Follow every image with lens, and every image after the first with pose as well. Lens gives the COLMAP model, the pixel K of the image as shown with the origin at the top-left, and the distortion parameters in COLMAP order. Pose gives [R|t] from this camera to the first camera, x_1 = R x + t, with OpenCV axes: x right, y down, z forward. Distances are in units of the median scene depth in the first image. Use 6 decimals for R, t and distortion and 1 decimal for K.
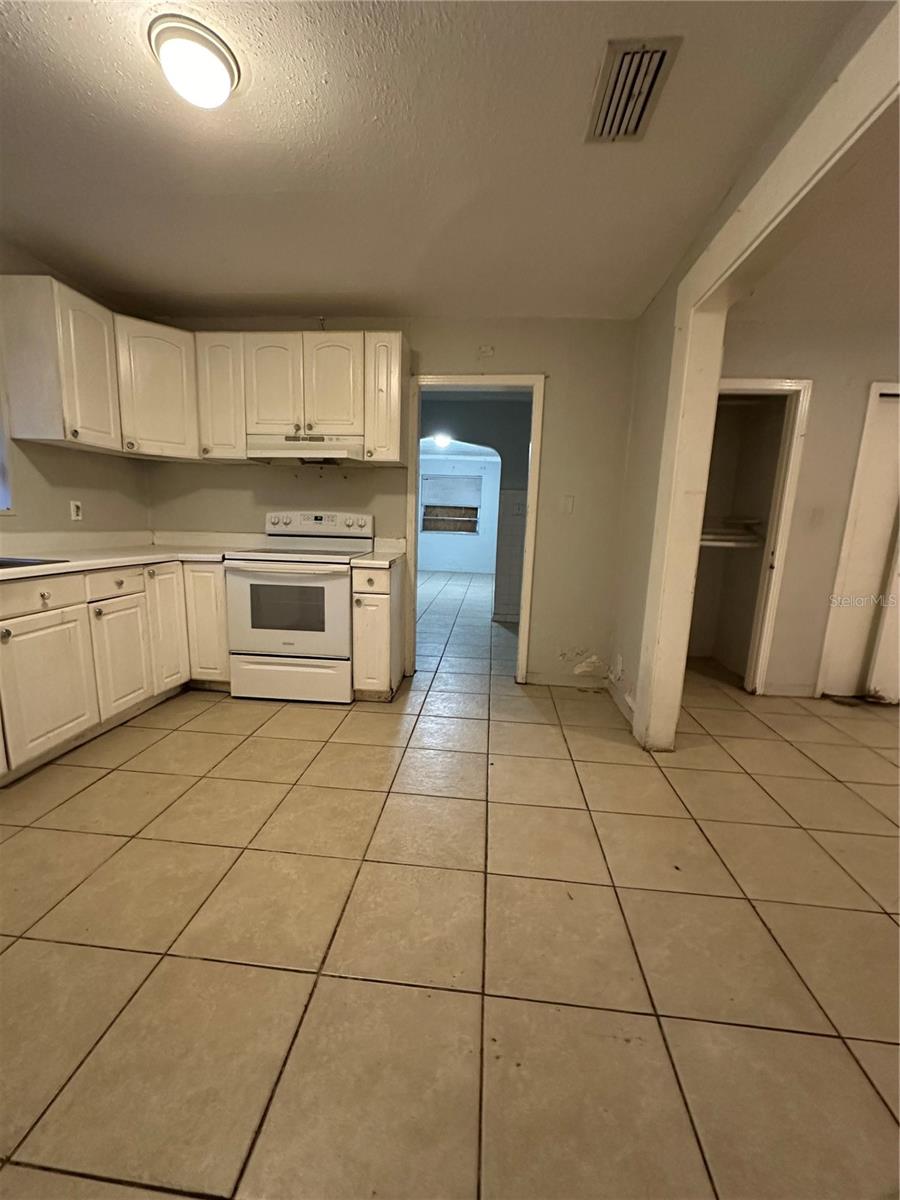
lens RADIAL K [[458.2, 0, 450.0], [0, 458.2, 600.0], [0, 0, 1]] dist [-0.007877, 0.000010]
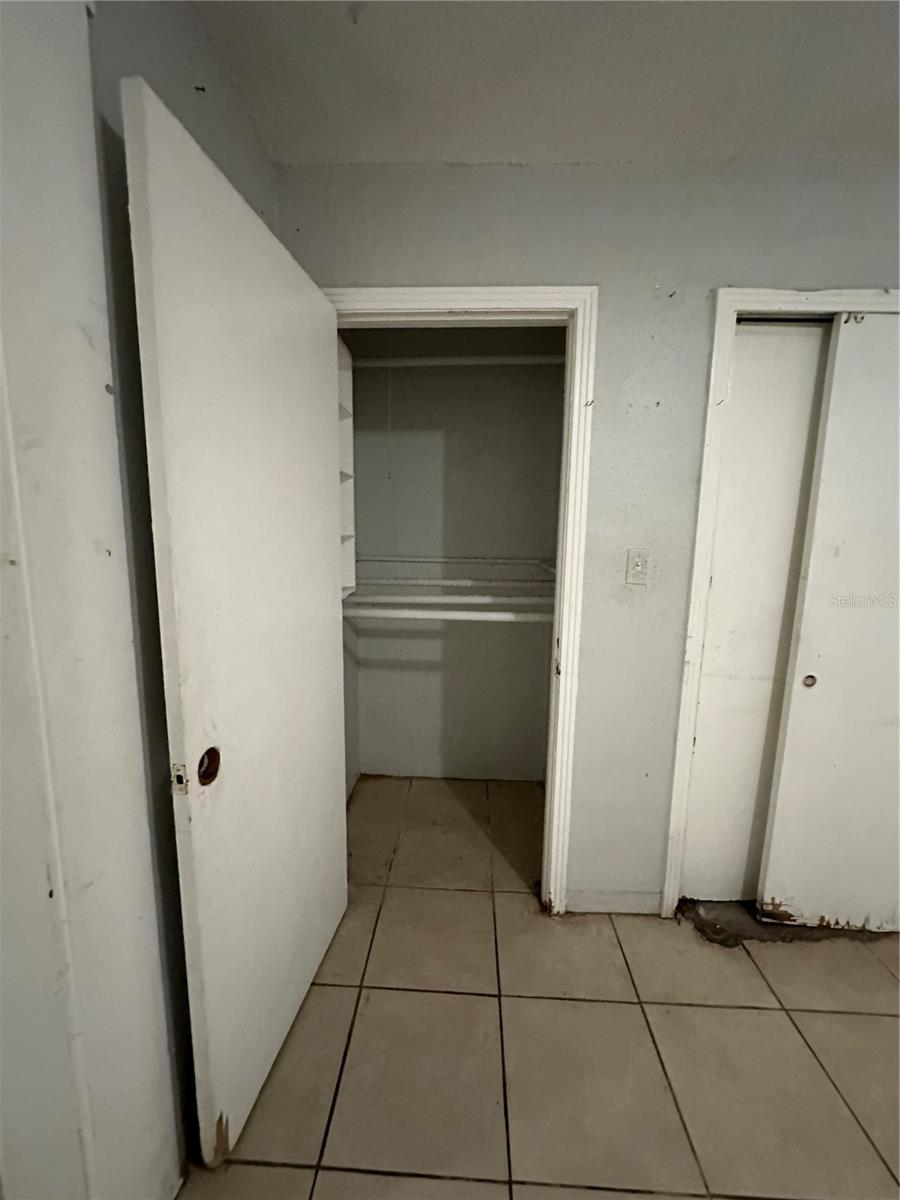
lens RADIAL K [[477.2, 0, 450.0], [0, 477.2, 600.0], [0, 0, 1]] dist [-0.002353, -0.000178]
pose [[0.998090, -0.025466, 0.056282, 0.550601], [0.027135, 0.999209, -0.029083, -0.133317], [-0.055497, 0.030555, 0.997991, 0.477185]]
